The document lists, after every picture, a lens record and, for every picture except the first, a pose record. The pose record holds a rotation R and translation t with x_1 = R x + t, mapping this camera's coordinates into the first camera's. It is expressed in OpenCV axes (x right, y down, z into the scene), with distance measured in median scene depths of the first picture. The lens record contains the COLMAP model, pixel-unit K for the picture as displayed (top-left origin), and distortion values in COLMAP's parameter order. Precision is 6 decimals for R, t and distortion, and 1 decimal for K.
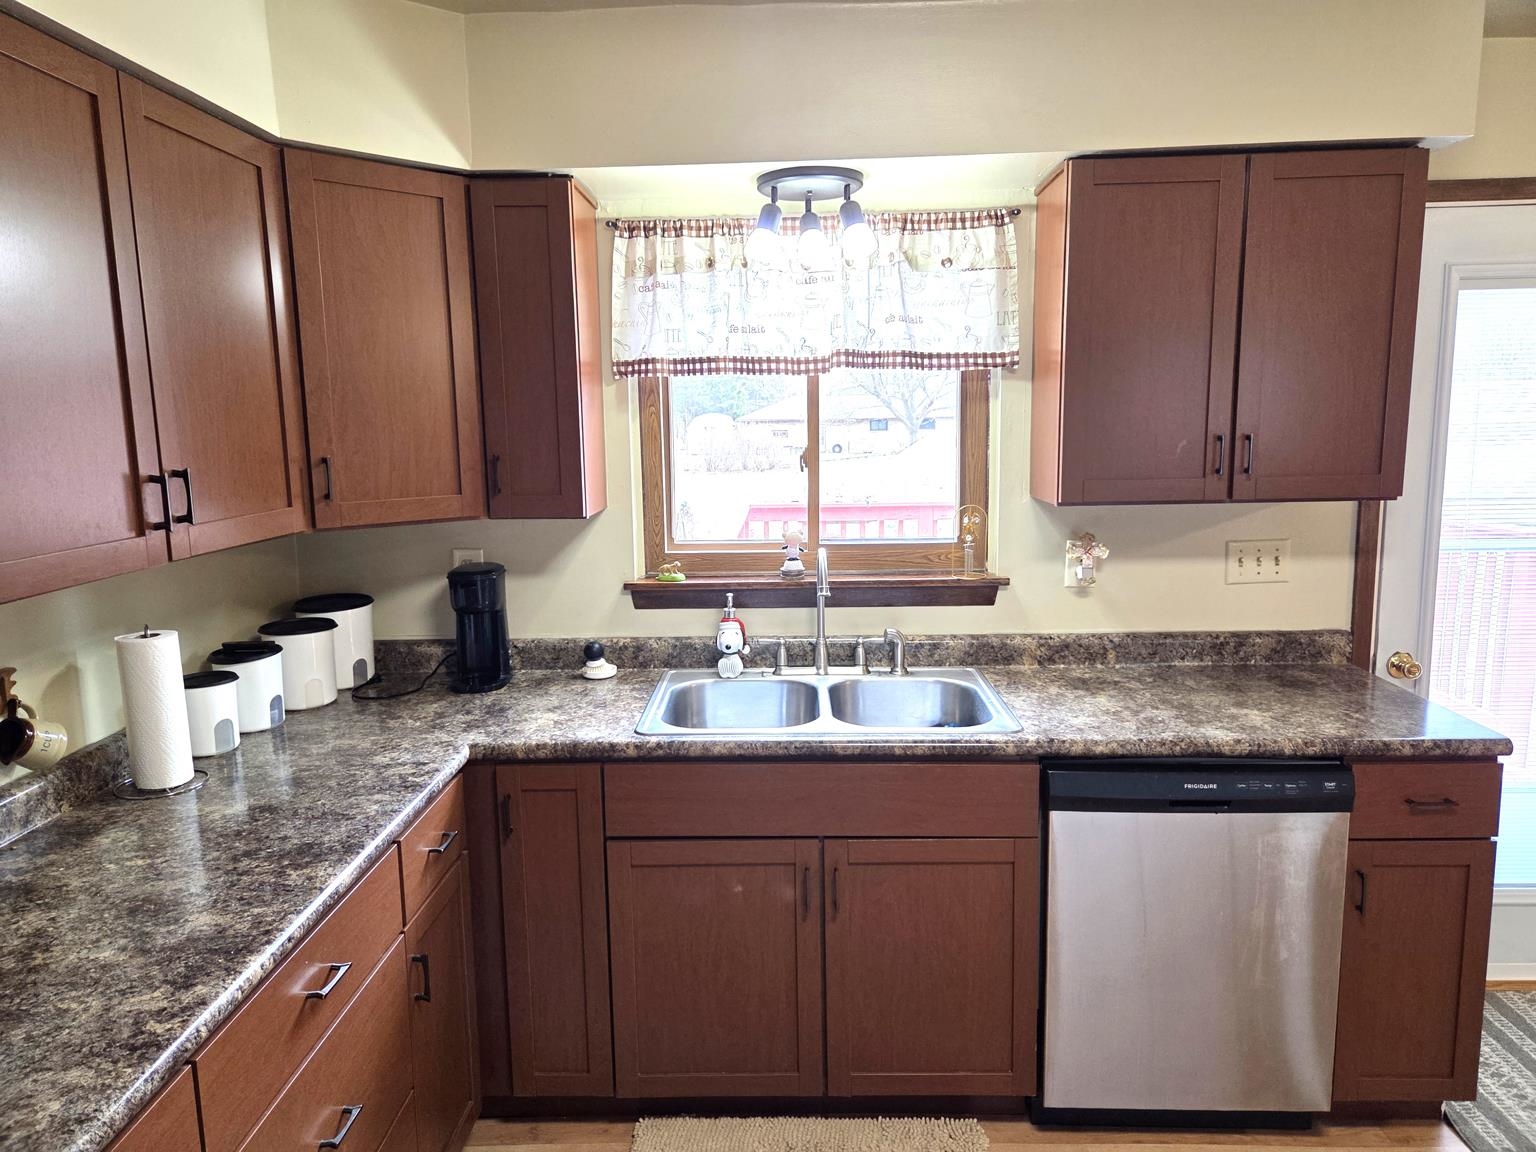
lens RADIAL K [[1058.9, 0, 763.2], [0, 1058.9, 568.6], [0, 0, 1]] dist [0.063708, -0.001057]
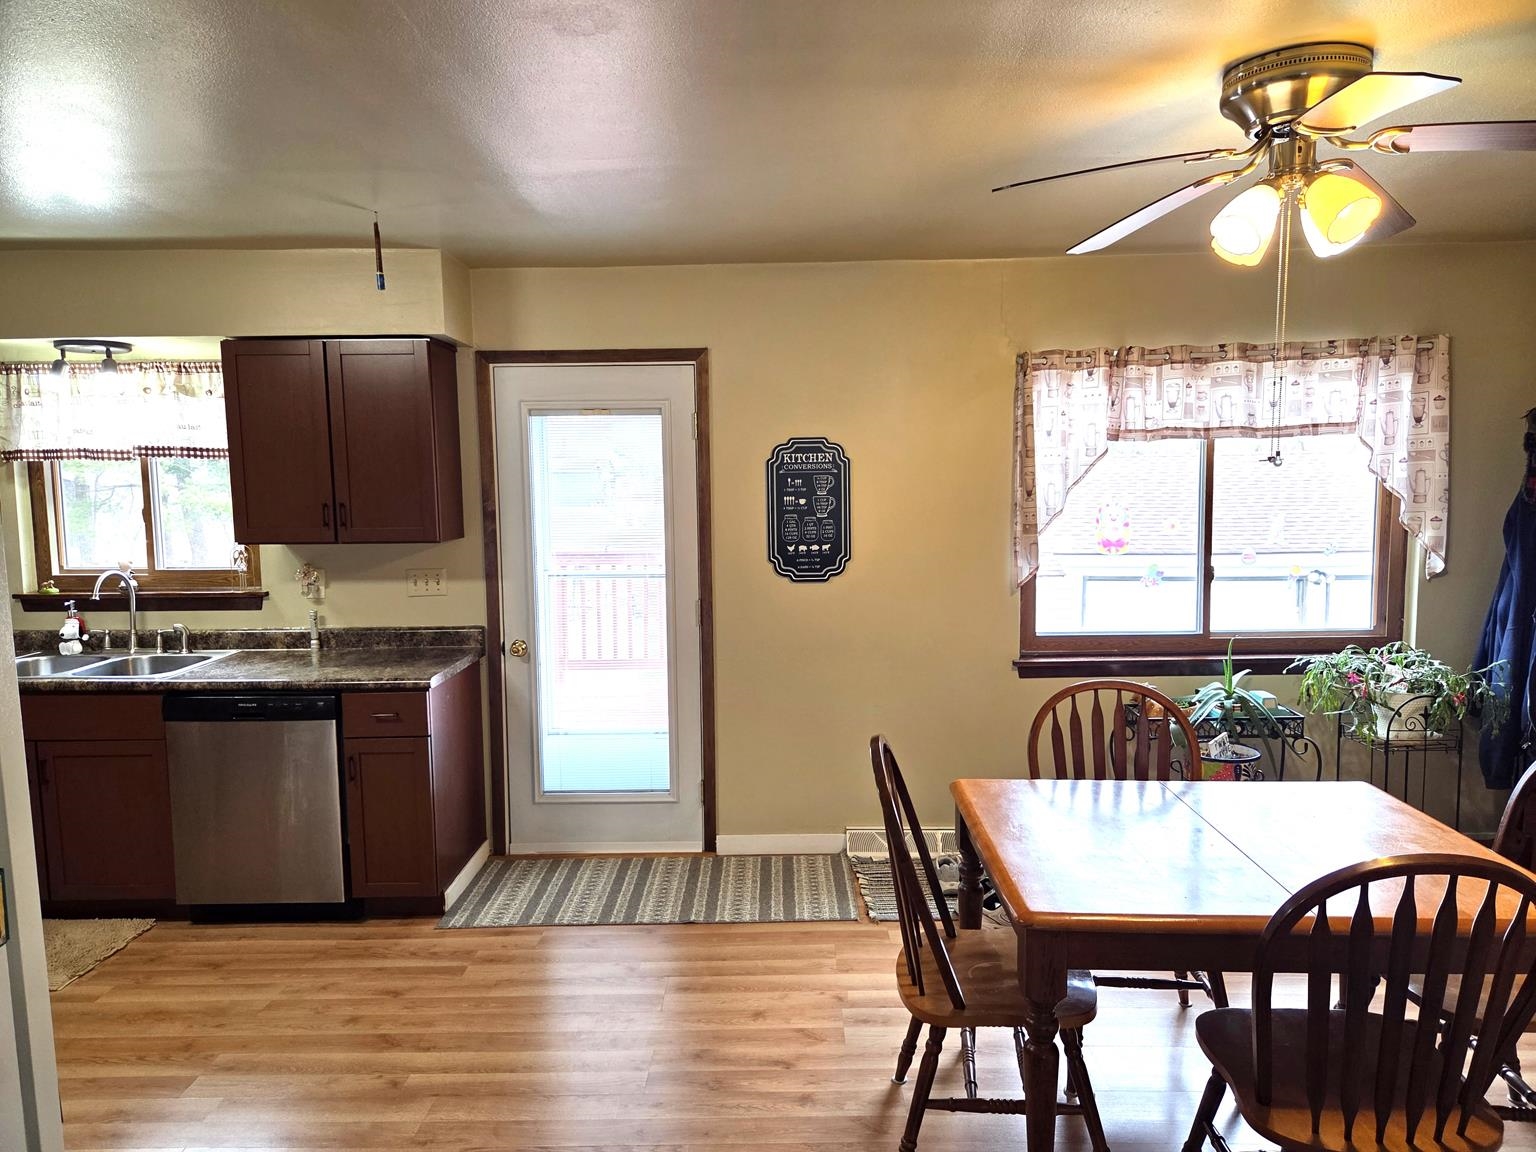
lens RADIAL K [[1024.3, 0, 772.0], [0, 1024.3, 574.2], [0, 0, 1]] dist [0.074171, -0.053630]
pose [[0.999955, 0.004936, 0.008157, 0.996883], [-0.004437, 0.998180, -0.060148, 0.073707], [-0.008439, 0.060109, 0.998156, -0.543812]]
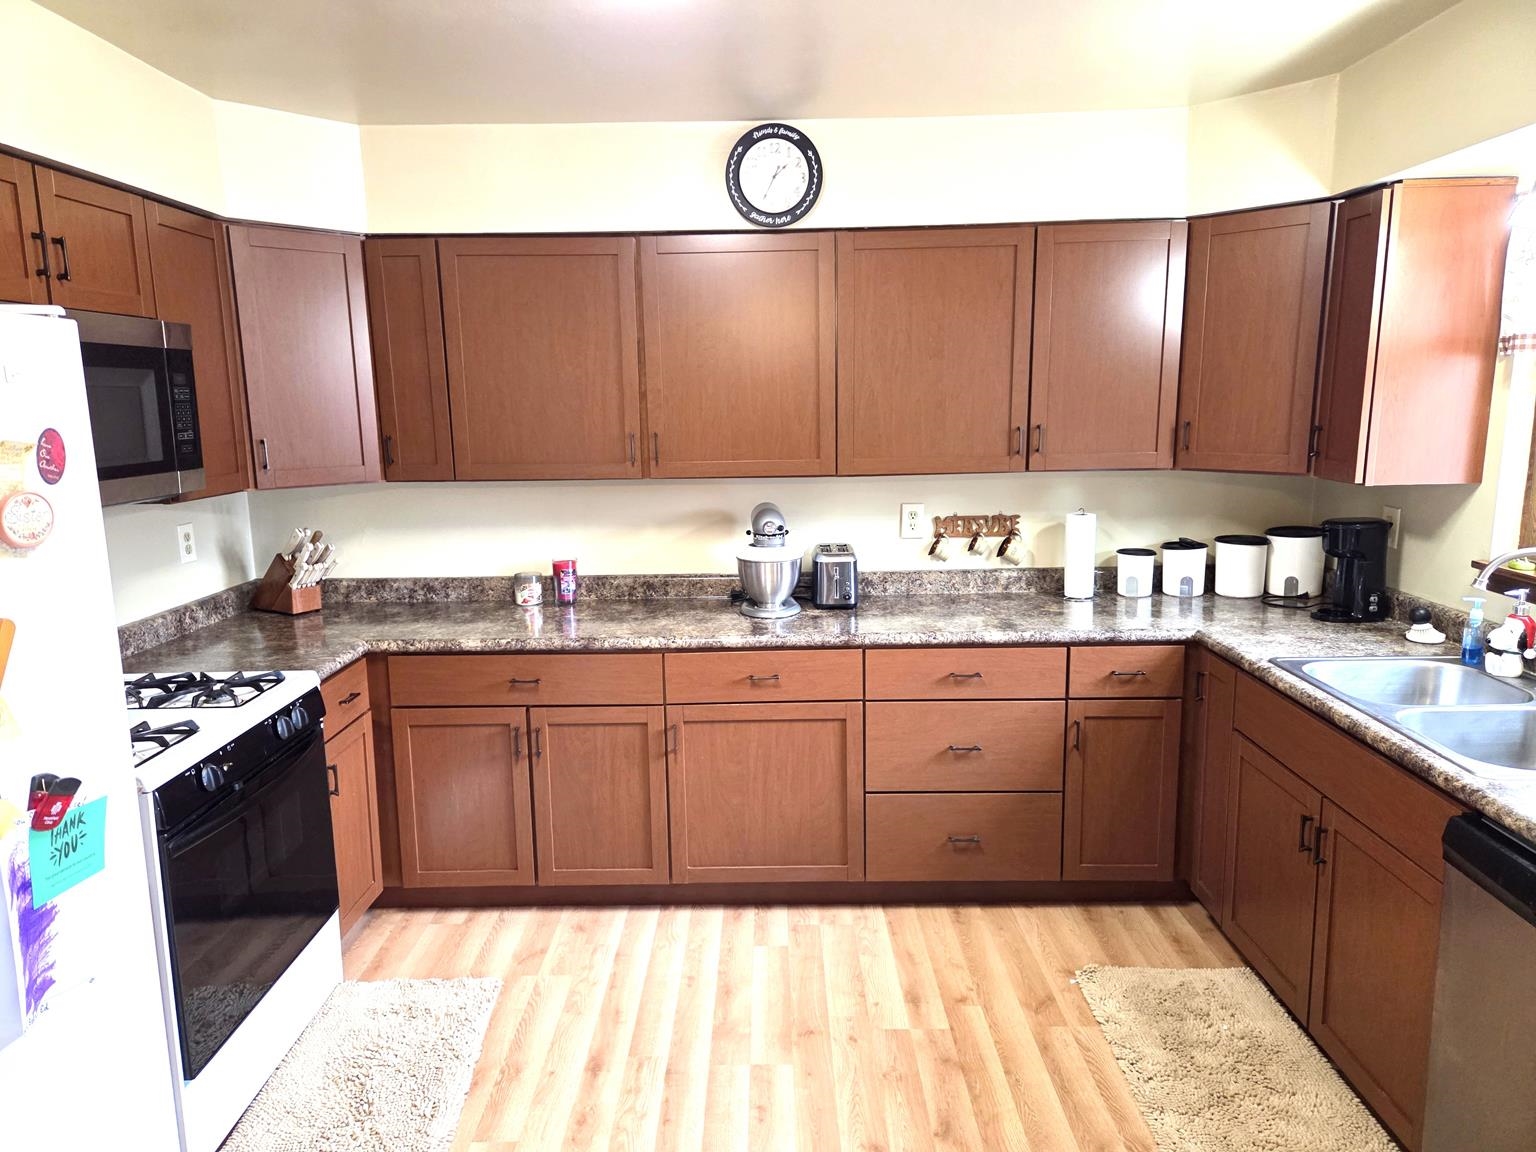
lens RADIAL K [[1024.3, 0, 758.2], [0, 1024.3, 574.6], [0, 0, 1]] dist [0.074171, -0.053630]
pose [[0.004168, 0.194079, -0.980977, 0.877686], [-0.131761, 0.972539, 0.191850, -0.077159], [0.991273, 0.128455, 0.029625, 0.312778]]
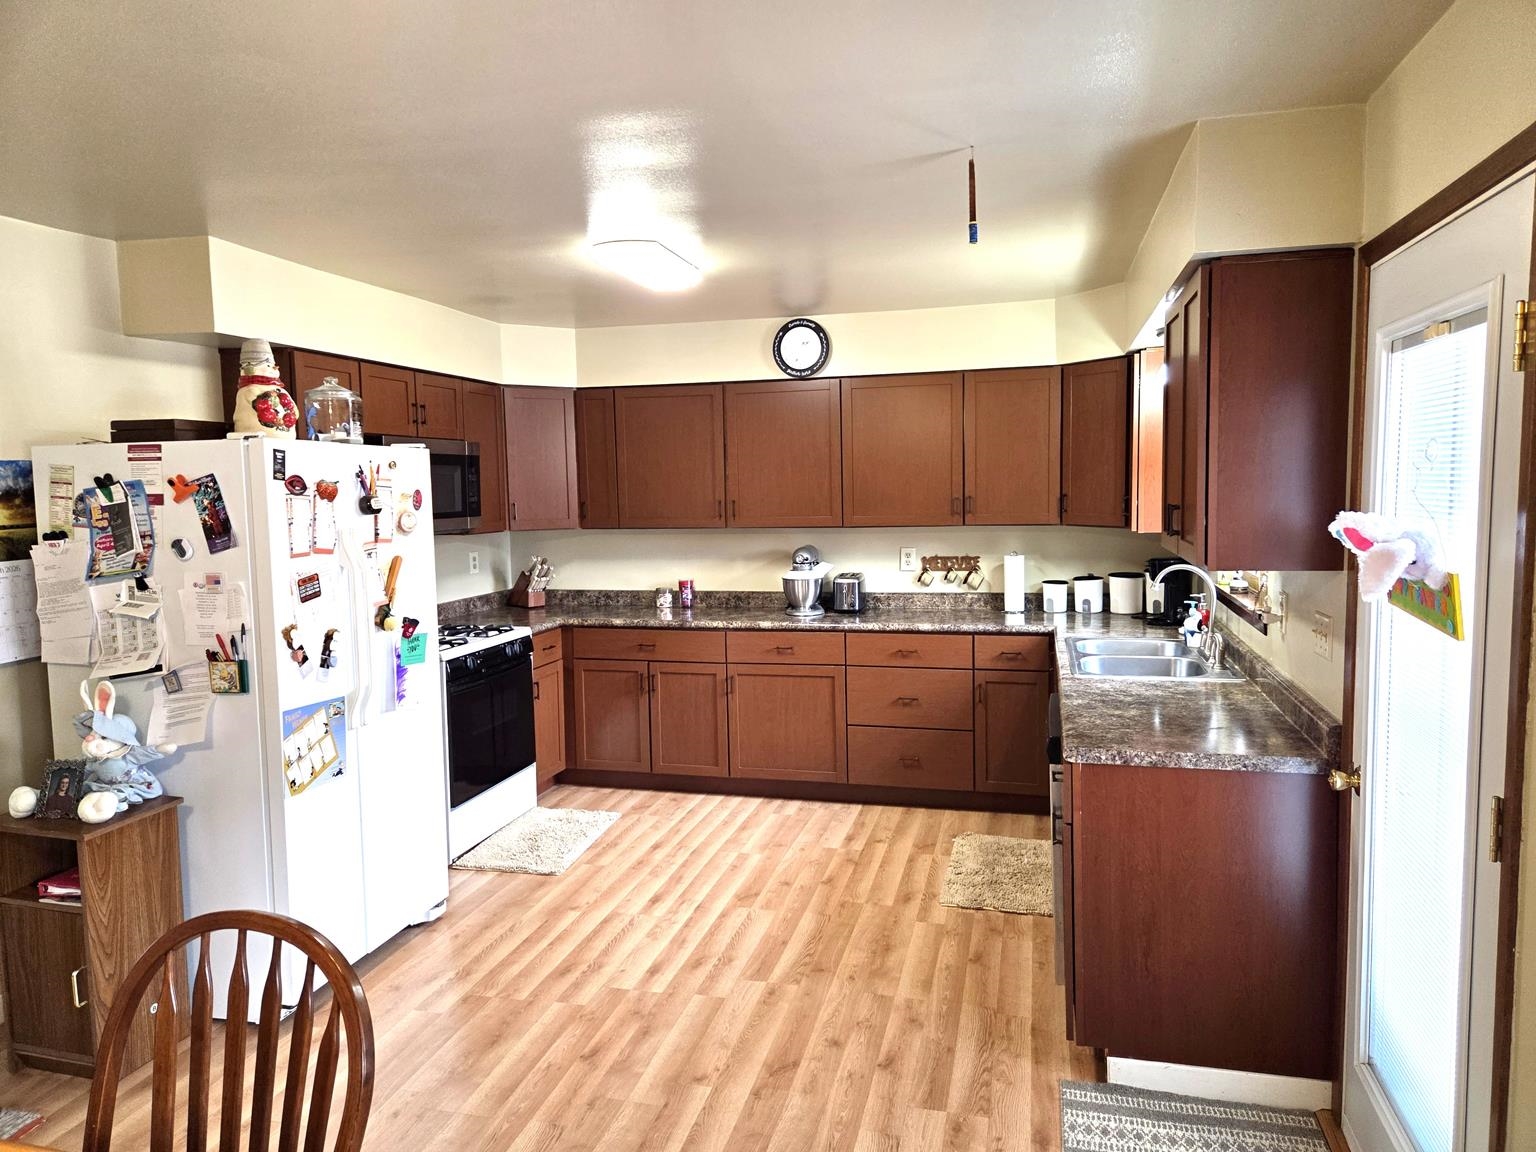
lens RADIAL K [[1024.3, 0, 774.6], [0, 1024.3, 569.4], [0, 0, 1]] dist [0.074171, -0.053630]
pose [[-0.233771, 0.107587, -0.966321, 1.574236], [-0.120178, 0.983041, 0.138522, -0.144062], [0.964836, 0.148513, -0.216876, 0.738573]]
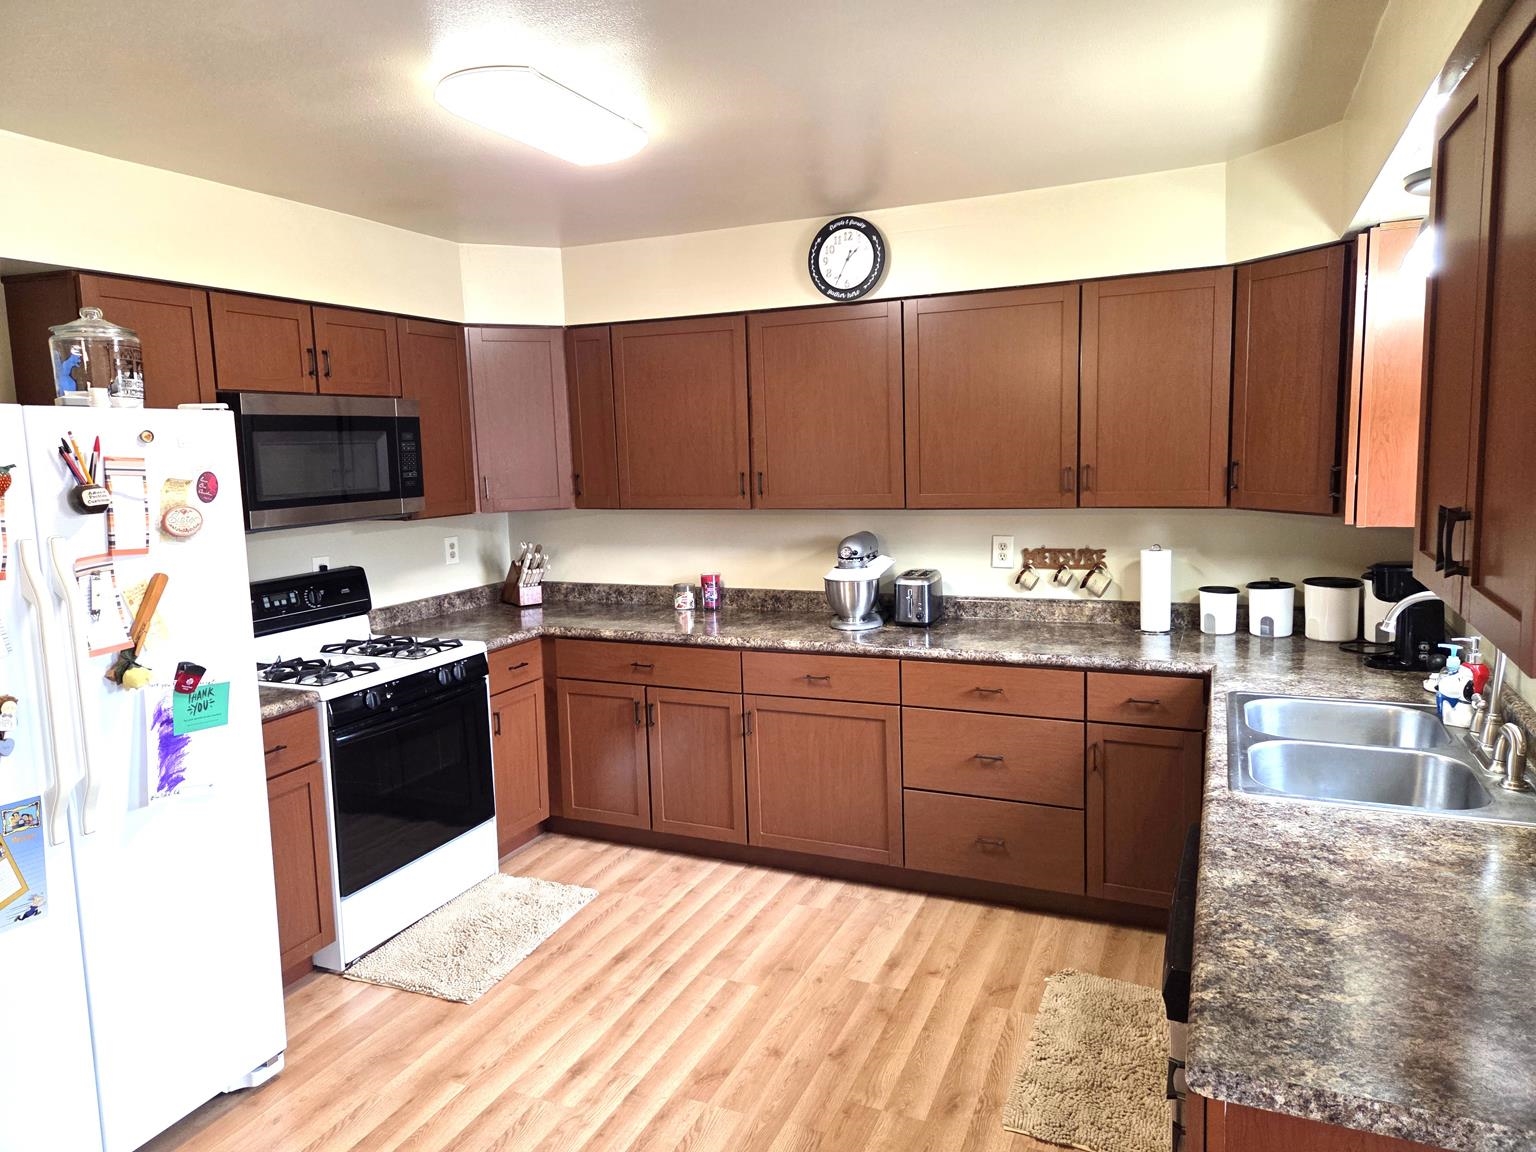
lens RADIAL K [[1024.3, 0, 761.8], [0, 1024.3, 566.4], [0, 0, 1]] dist [0.074171, -0.053630]
pose [[-0.391961, 0.145884, -0.908342, 1.015969], [-0.098099, 0.975090, 0.198936, -0.152862], [0.914737, 0.167082, -0.367886, 0.779799]]
